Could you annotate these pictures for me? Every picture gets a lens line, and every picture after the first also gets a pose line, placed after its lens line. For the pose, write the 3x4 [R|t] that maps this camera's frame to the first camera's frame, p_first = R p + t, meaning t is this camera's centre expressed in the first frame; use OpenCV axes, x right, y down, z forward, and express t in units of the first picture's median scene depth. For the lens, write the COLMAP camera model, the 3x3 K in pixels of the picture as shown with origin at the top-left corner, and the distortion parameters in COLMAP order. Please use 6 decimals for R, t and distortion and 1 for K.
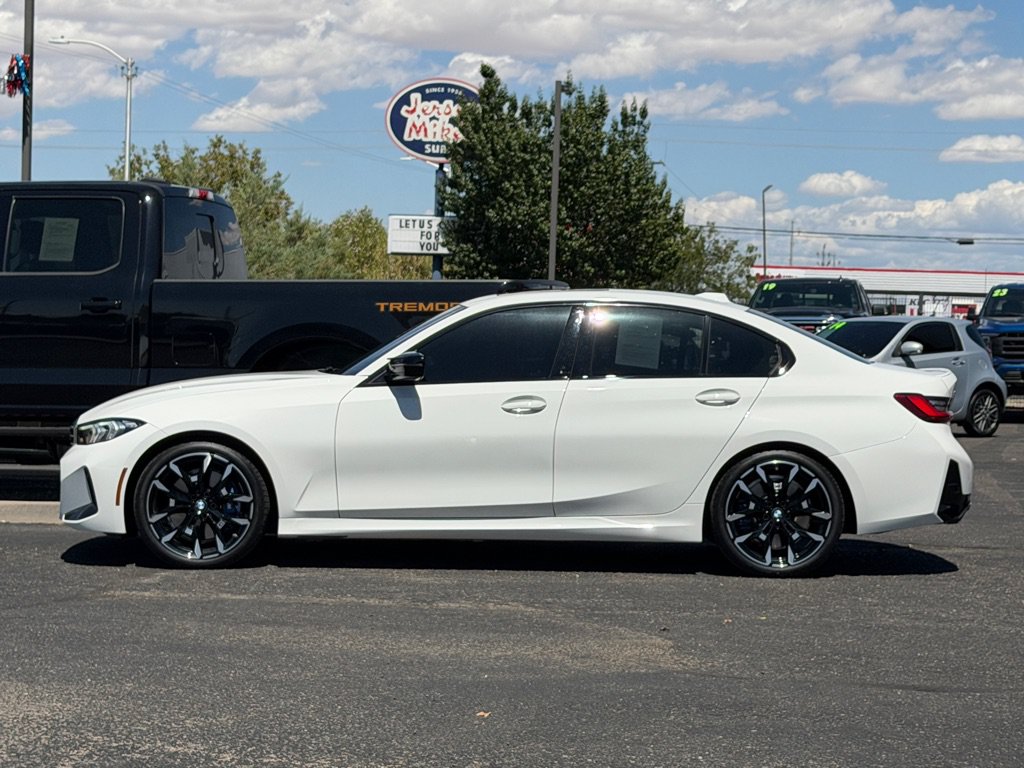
lens RADIAL K [[2312.6, 0, 511.0], [0, 2312.6, 376.3], [0, 0, 1]] dist [0.152944, 0.000000]
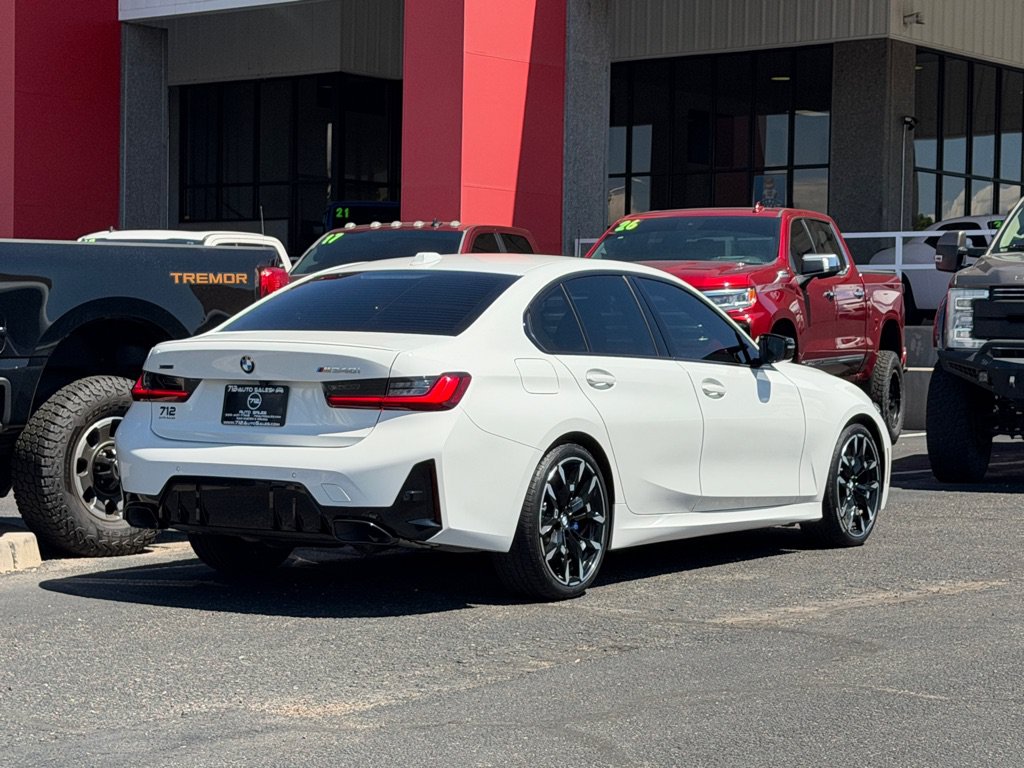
lens RADIAL K [[2312.6, 0, 488.1], [0, 2312.6, 377.5], [0, 0, 1]] dist [0.152944, 0.000000]
pose [[0.479606, -0.030665, 0.876948, -0.722703], [0.016182, 0.999528, 0.026101, -0.014548], [-0.877335, 0.001673, 0.479876, 0.513120]]
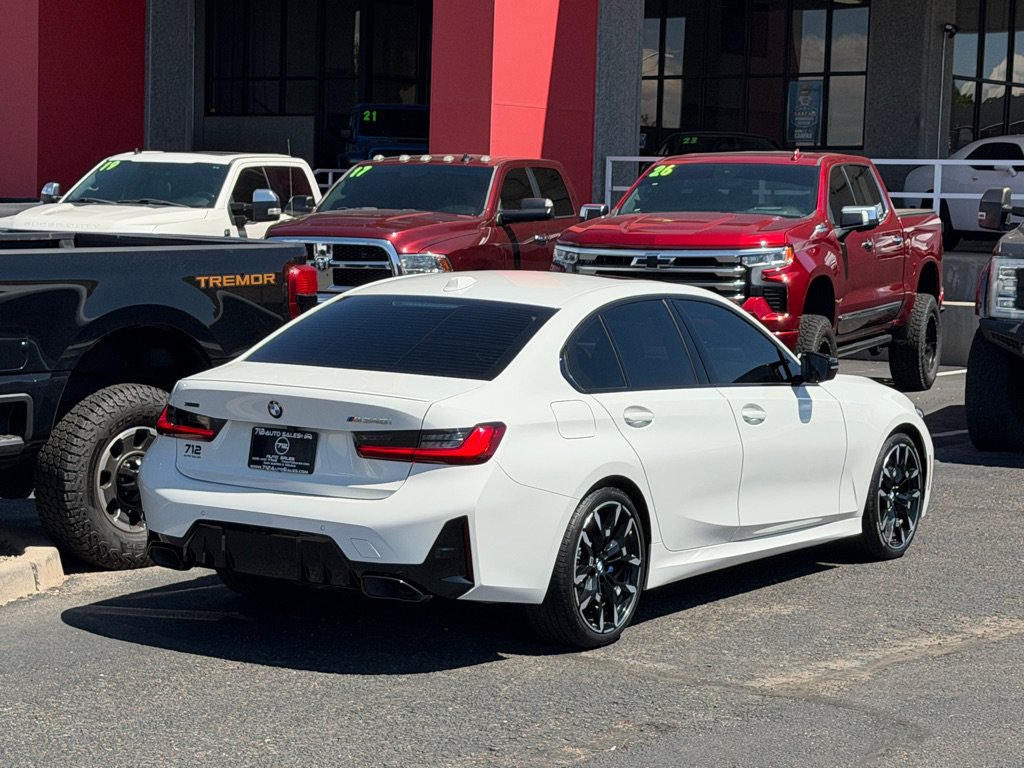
lens RADIAL K [[2312.6, 0, 478.1], [0, 2312.6, 378.4], [0, 0, 1]] dist [0.152944, 0.000000]
pose [[0.492933, -0.077727, 0.866589, -0.702913], [0.003992, 0.996193, 0.087081, -0.066037], [-0.870058, -0.039466, 0.491367, 0.527169]]
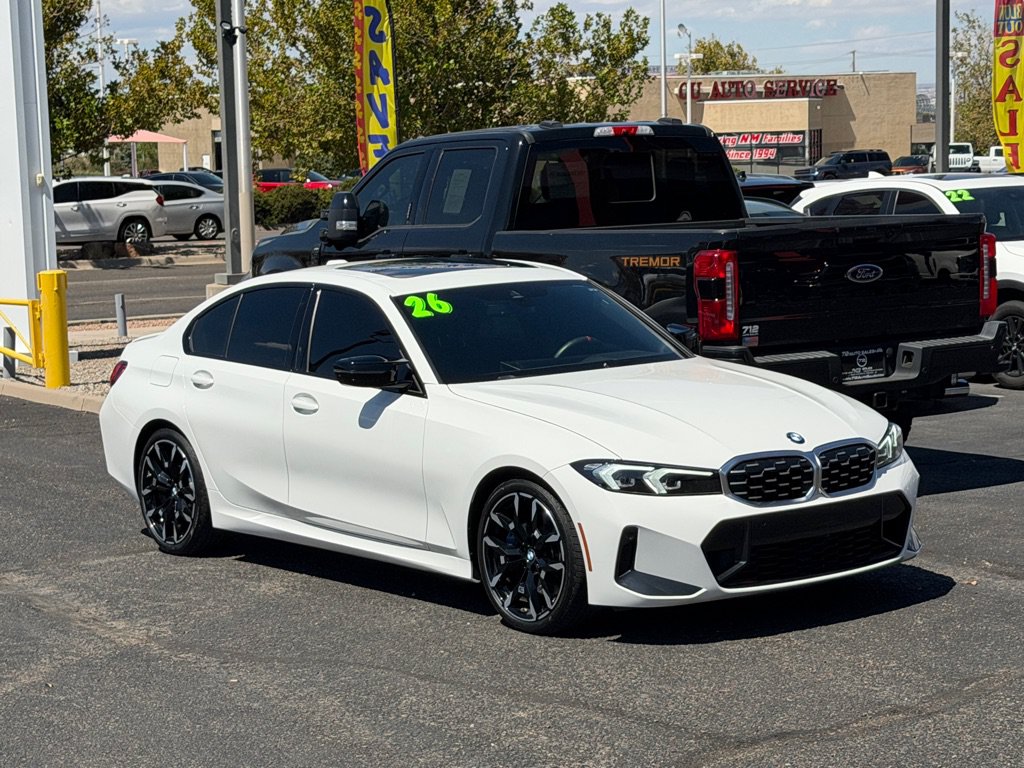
lens RADIAL K [[2312.6, 0, 515.6], [0, 2312.6, 391.8], [0, 0, 1]] dist [0.152944, 0.000000]
pose [[0.670566, 0.035154, -0.741017, 0.596210], [0.032188, 0.996557, 0.076404, -0.050063], [0.741151, -0.075086, 0.667126, 0.355085]]
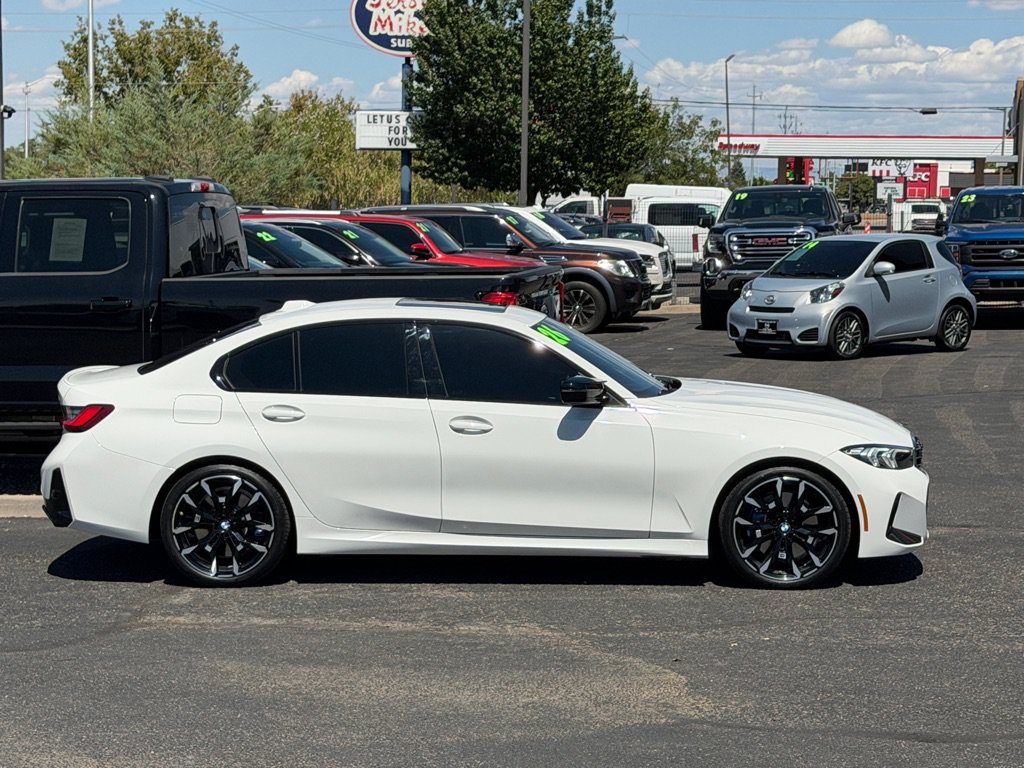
lens RADIAL K [[2312.6, 0, 510.5], [0, 2312.6, 388.1], [0, 0, 1]] dist [0.152944, 0.000000]
pose [[0.999659, -0.021433, 0.014943, -0.015818], [0.020422, 0.997685, 0.064859, -0.058506], [-0.016299, -0.064532, 0.997783, -0.037063]]
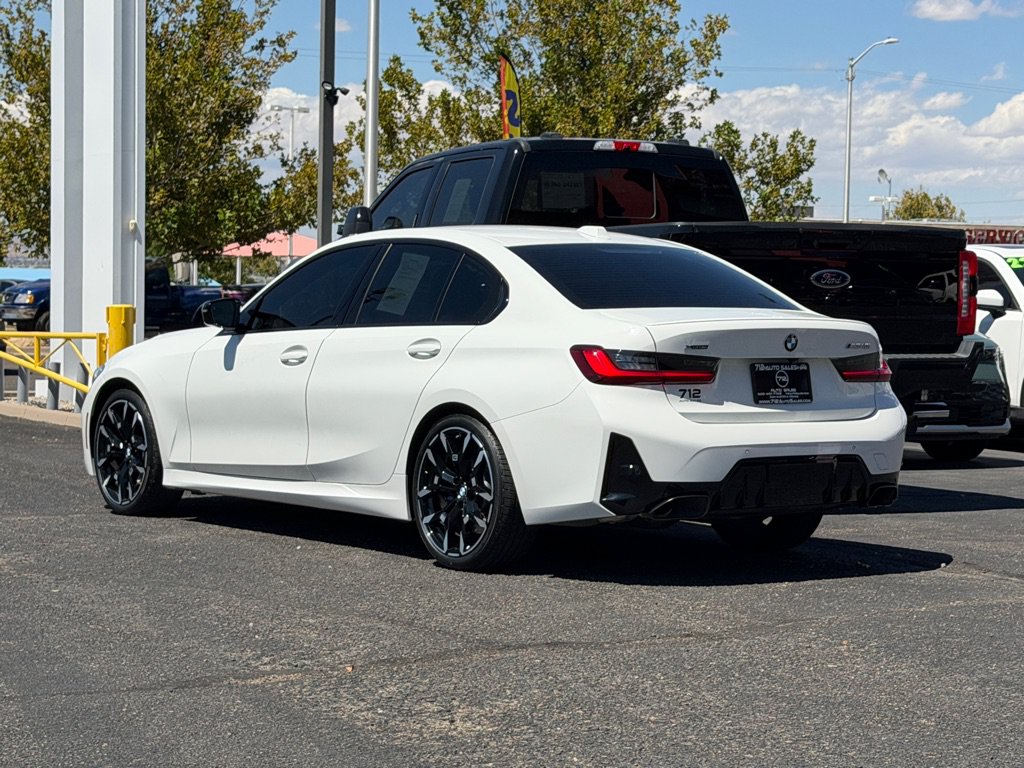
lens RADIAL K [[2312.6, 0, 529.6], [0, 2312.6, 367.8], [0, 0, 1]] dist [0.152944, 0.000000]
pose [[0.604173, 0.012076, -0.796761, 0.649569], [-0.017595, 0.999844, 0.001812, 0.011519], [0.796659, 0.012925, 0.604291, 0.438939]]
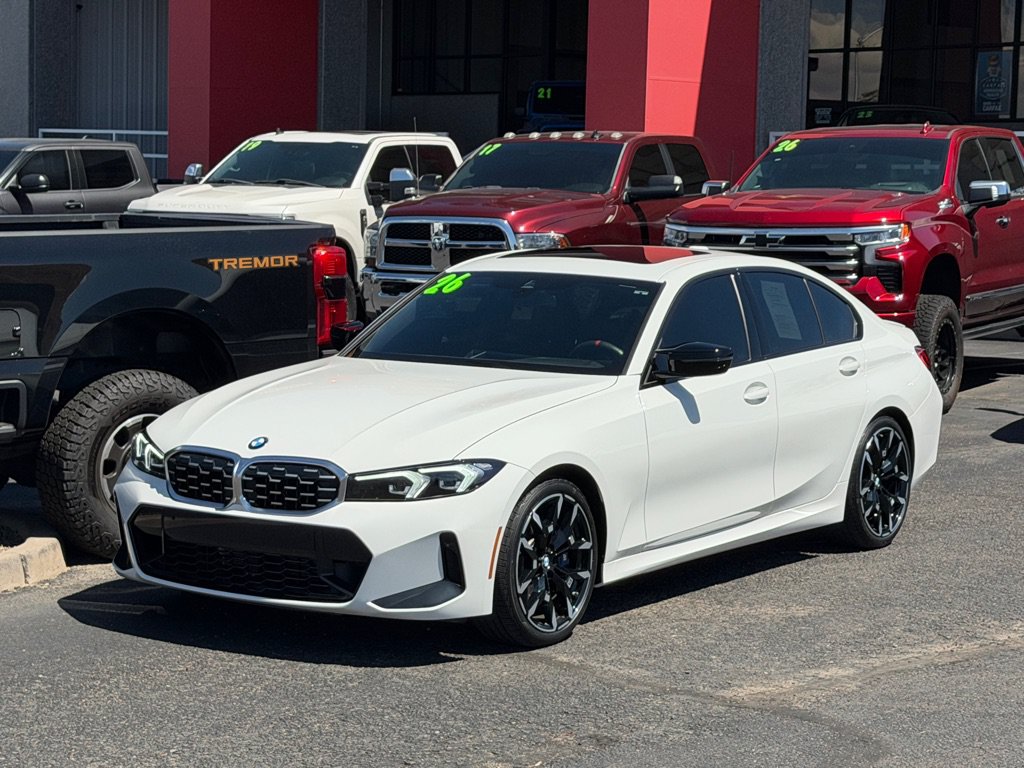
lens RADIAL K [[2312.6, 0, 510.5], [0, 2312.6, 356.8], [0, 0, 1]] dist [0.152944, 0.000000]
pose [[0.570491, -0.077666, 0.817623, -0.633620], [0.011572, 0.996180, 0.086553, -0.065103], [-0.821222, -0.039916, 0.569211, 0.481504]]
